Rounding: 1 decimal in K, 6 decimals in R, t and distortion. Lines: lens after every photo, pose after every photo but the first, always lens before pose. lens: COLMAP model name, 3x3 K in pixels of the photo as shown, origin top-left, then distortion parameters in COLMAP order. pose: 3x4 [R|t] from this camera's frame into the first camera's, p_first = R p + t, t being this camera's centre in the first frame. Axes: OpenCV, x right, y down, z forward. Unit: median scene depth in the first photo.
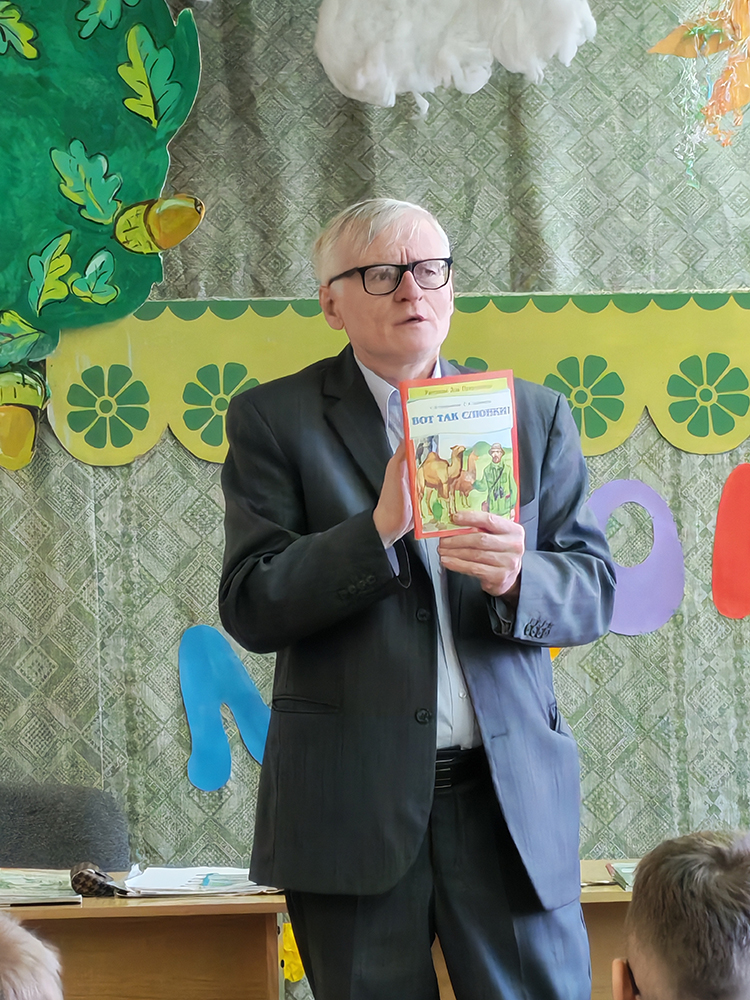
lens RADIAL K [[4718.4, 0, 375.7], [0, 4718.4, 499.9], [0, 0, 1]] dist [0.128061, 0.000000]
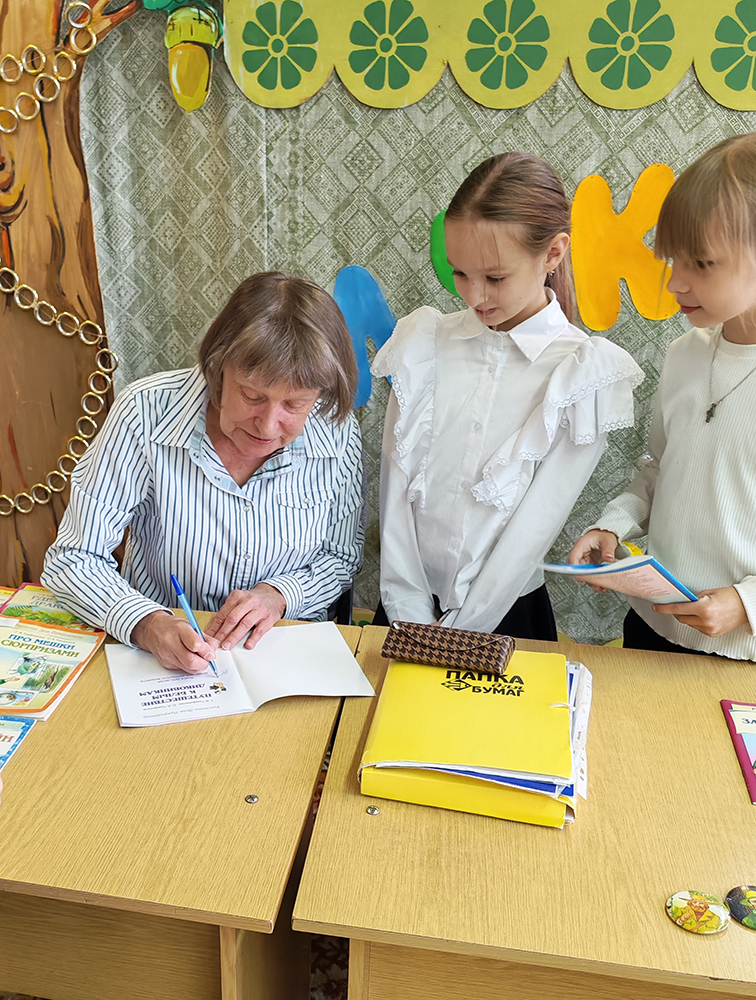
lens RADIAL K [[998.4, 0, 292.7], [0, 998.4, 583.8], [0, 0, 1]] dist [0.022519, -0.029937]
pose [[0.965815, 0.134245, -0.221763, 0.012469], [-0.022275, 0.895279, 0.444949, -0.011846], [0.258272, -0.424799, 0.867664, 0.753672]]
